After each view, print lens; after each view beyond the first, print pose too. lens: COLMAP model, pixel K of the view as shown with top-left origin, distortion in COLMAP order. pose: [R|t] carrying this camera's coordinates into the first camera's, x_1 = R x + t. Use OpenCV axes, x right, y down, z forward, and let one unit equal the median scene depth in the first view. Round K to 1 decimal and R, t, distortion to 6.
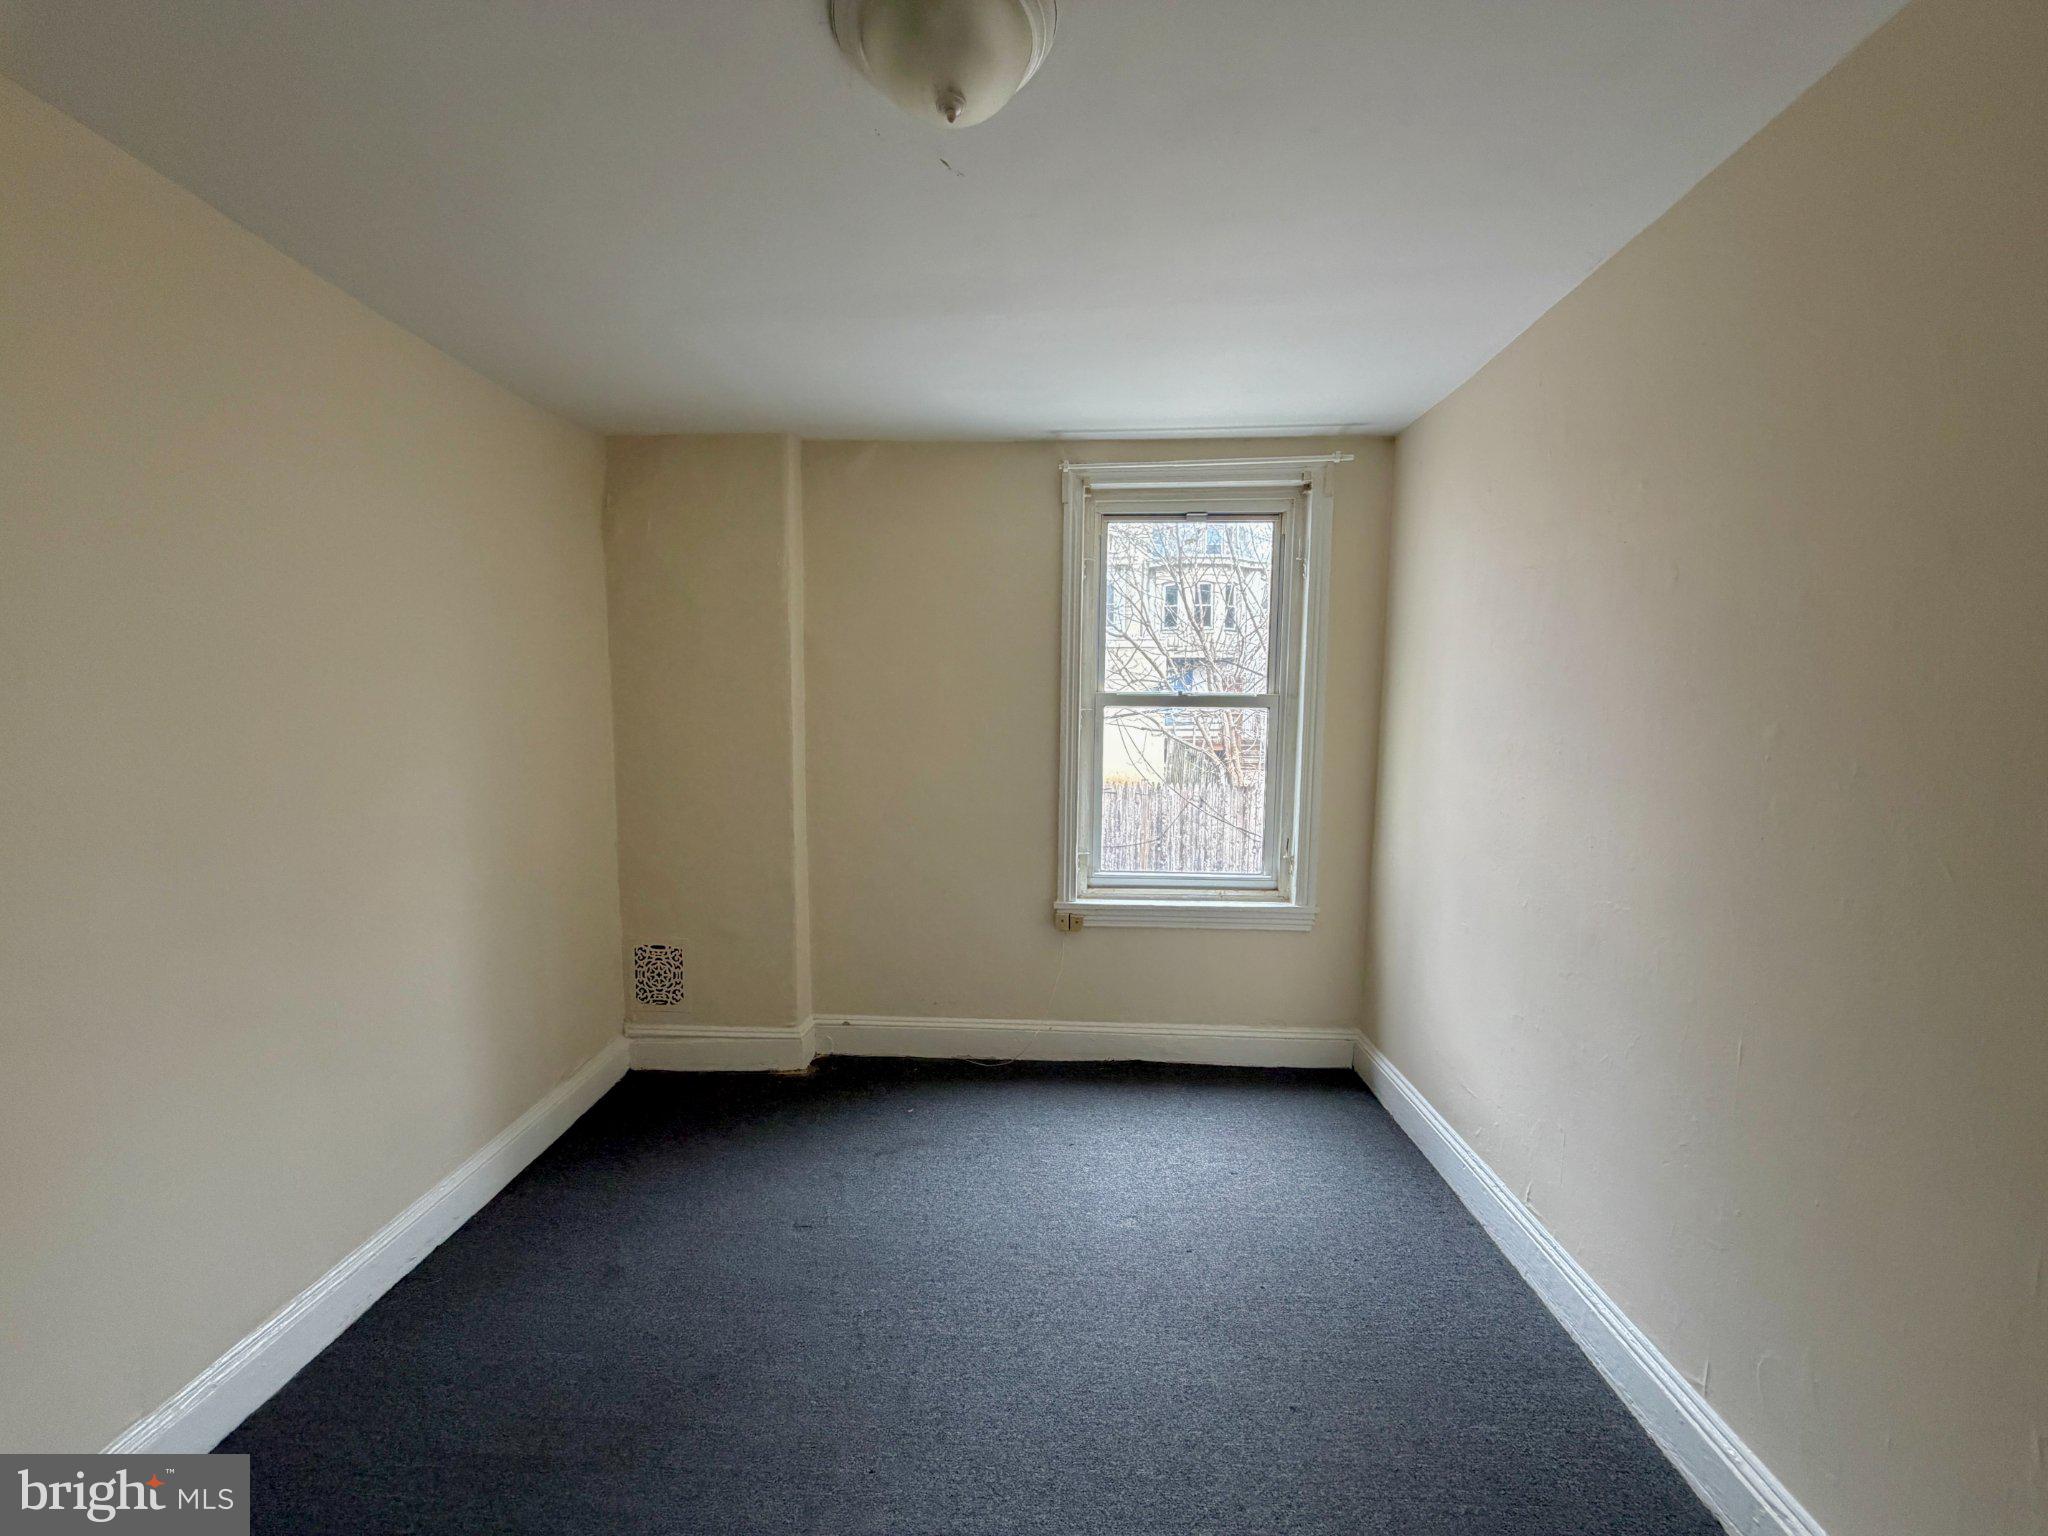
lens RADIAL K [[815.3, 0, 1019.8], [0, 815.3, 771.5], [0, 0, 1]] dist [0.000511, -0.000293]
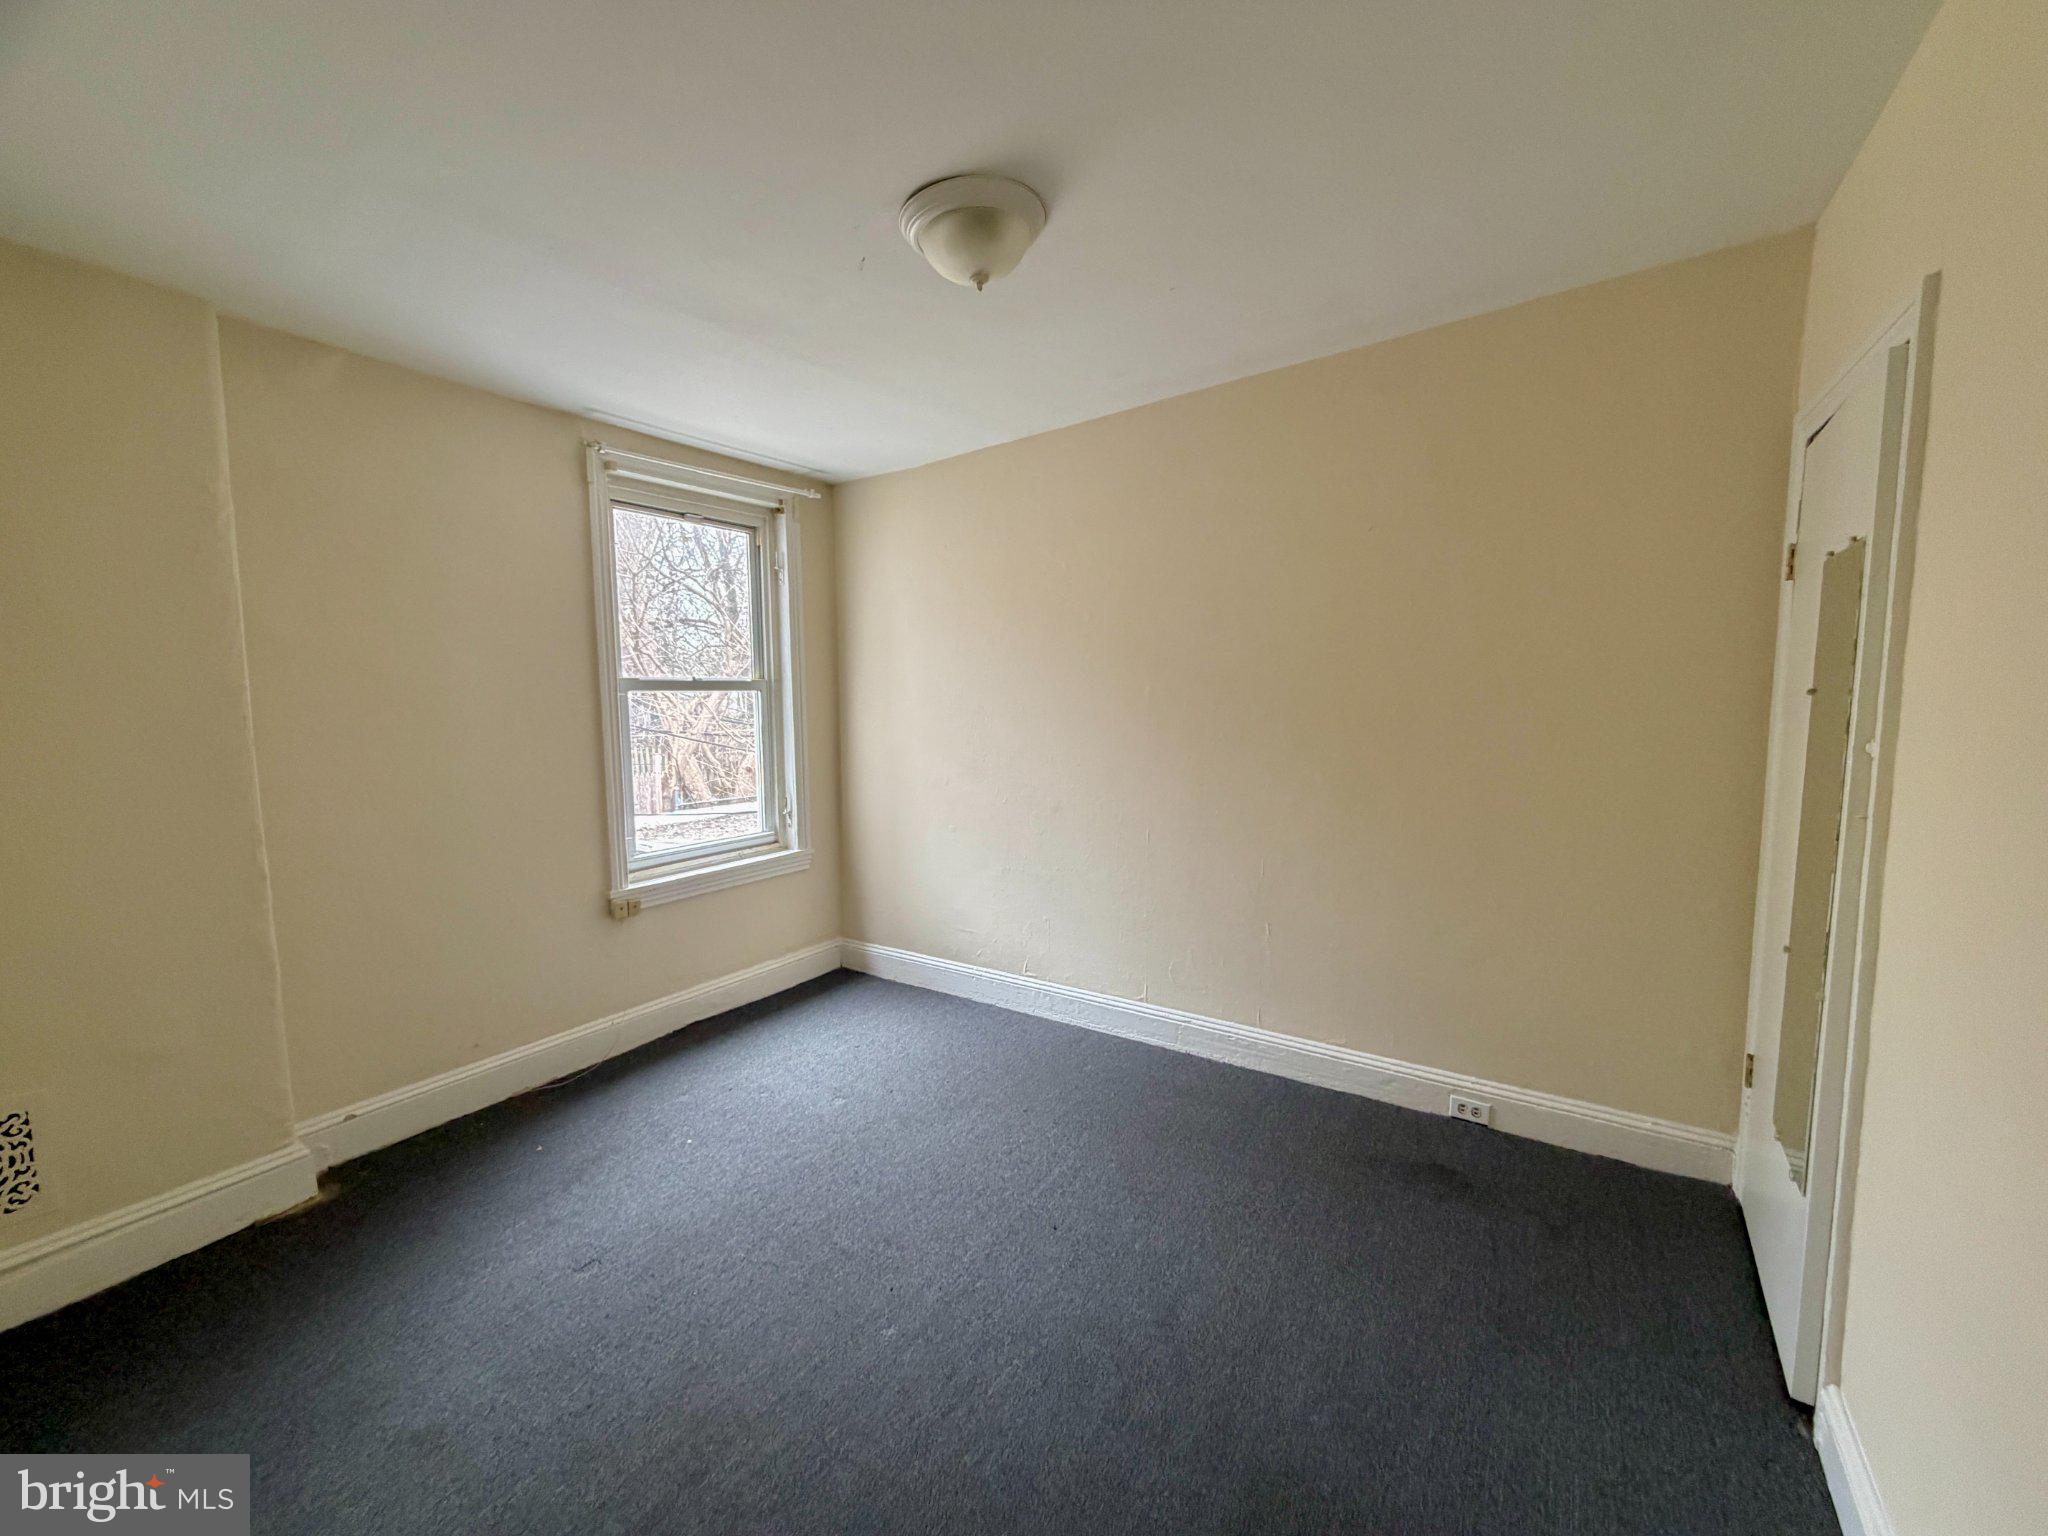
lens RADIAL K [[815.3, 0, 1019.8], [0, 815.3, 771.5], [0, 0, 1]] dist [0.000511, -0.000293]
pose [[0.508486, -0.095994, 0.855703, -0.532352], [0.090476, 0.994222, 0.057770, 0.004730], [-0.856304, 0.048045, 0.514233, 0.071686]]
